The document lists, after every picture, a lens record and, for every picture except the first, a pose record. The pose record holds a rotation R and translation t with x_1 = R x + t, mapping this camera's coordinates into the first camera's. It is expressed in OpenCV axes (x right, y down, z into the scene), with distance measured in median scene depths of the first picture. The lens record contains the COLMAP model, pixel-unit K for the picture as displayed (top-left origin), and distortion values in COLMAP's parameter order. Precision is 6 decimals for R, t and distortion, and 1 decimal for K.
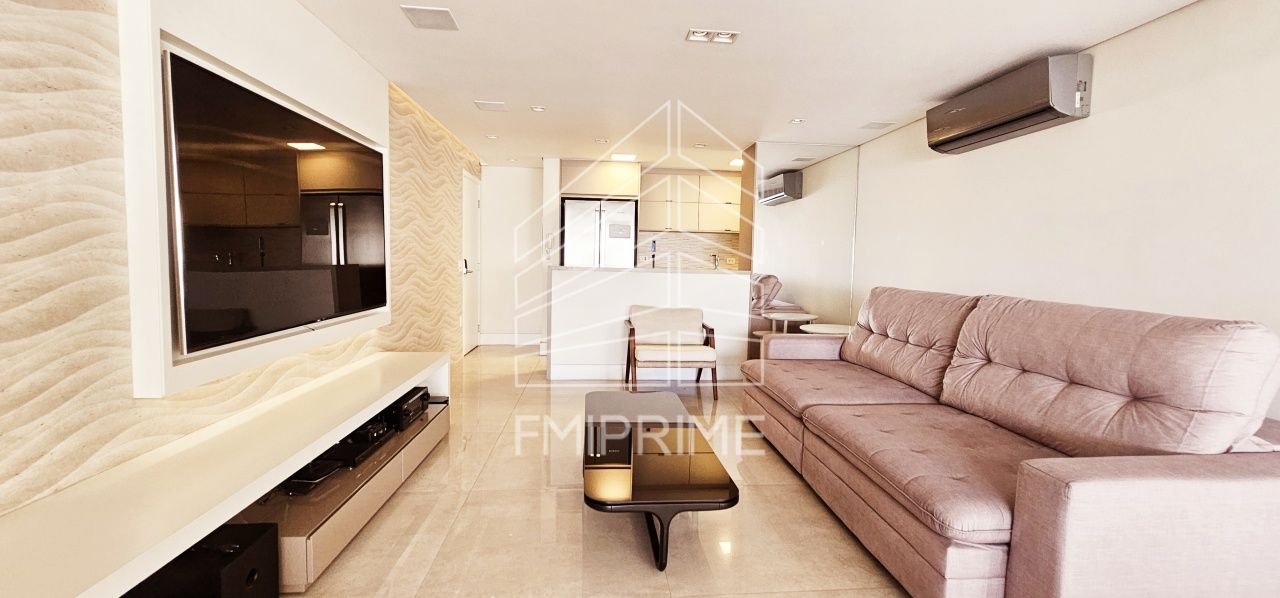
lens RADIAL K [[524.5, 0, 641.5], [0, 524.5, 297.3], [0, 0, 1]] dist [0.003512, 0.000077]
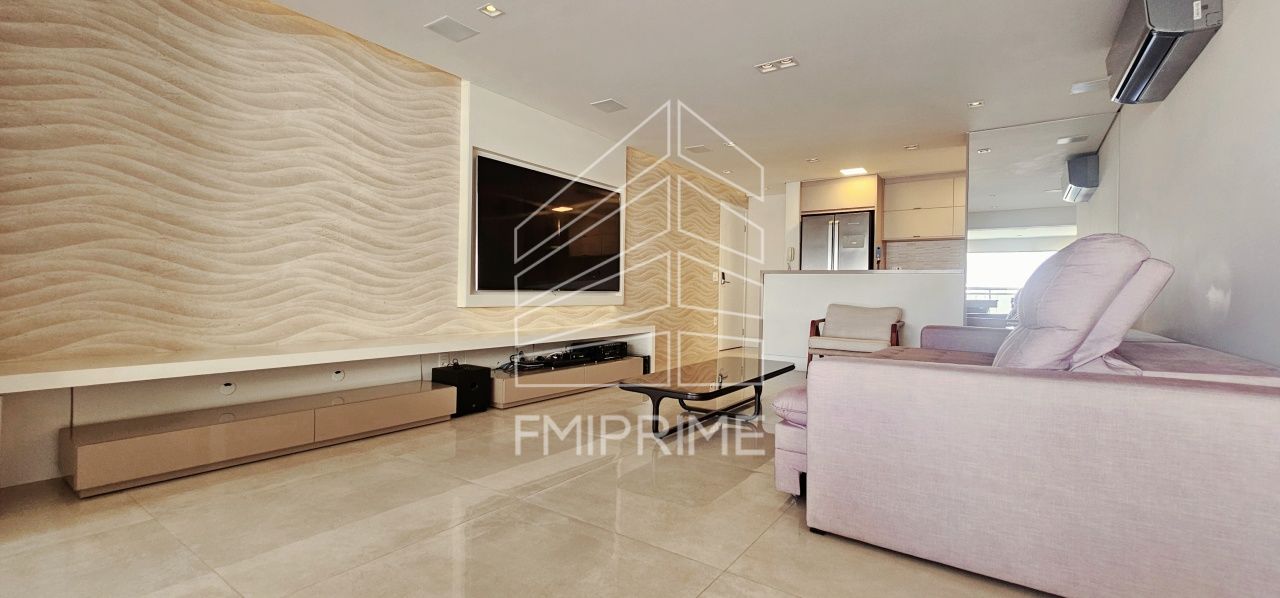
lens RADIAL K [[524.5, 0, 642.0], [0, 524.5, 299.0], [0, 0, 1]] dist [0.003512, 0.000077]
pose [[0.763057, -0.000393, -0.646331, 1.135701], [-0.048515, 0.997144, -0.057883, 0.254511], [0.644508, 0.075525, 0.760858, -0.221767]]
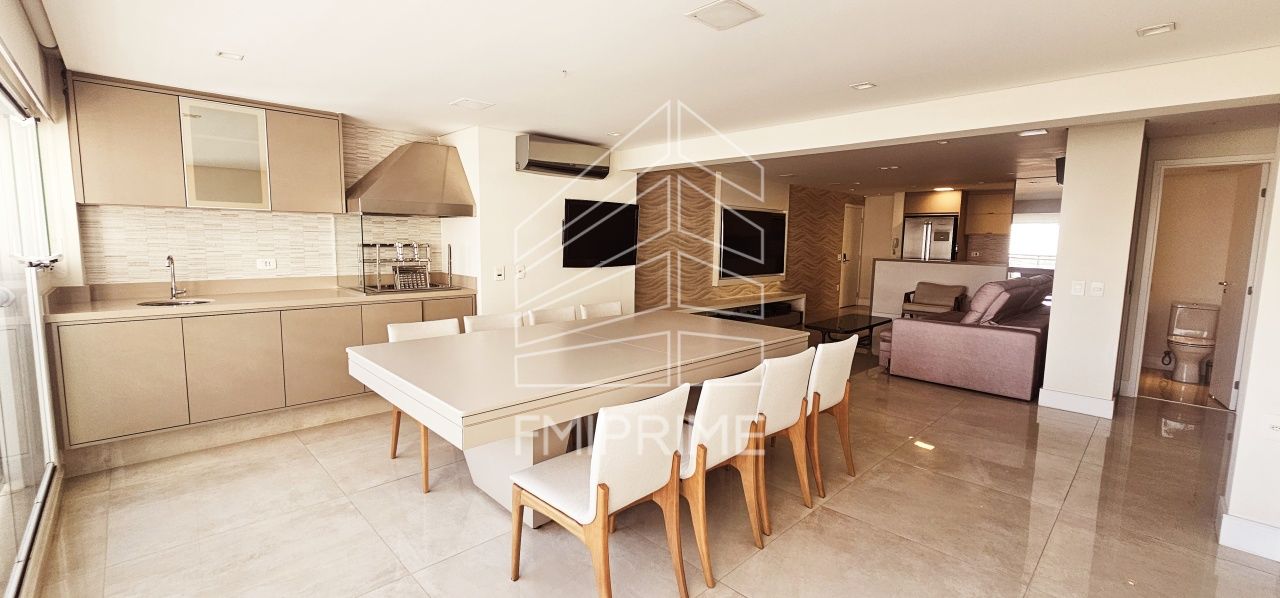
lens RADIAL K [[524.5, 0, 641.0], [0, 524.5, 295.3], [0, 0, 1]] dist [0.003512, 0.000077]
pose [[0.632658, 0.074886, -0.770803, 2.194296], [-0.062500, 0.997004, 0.045563, 0.107084], [0.771906, 0.019349, 0.635443, -2.408214]]
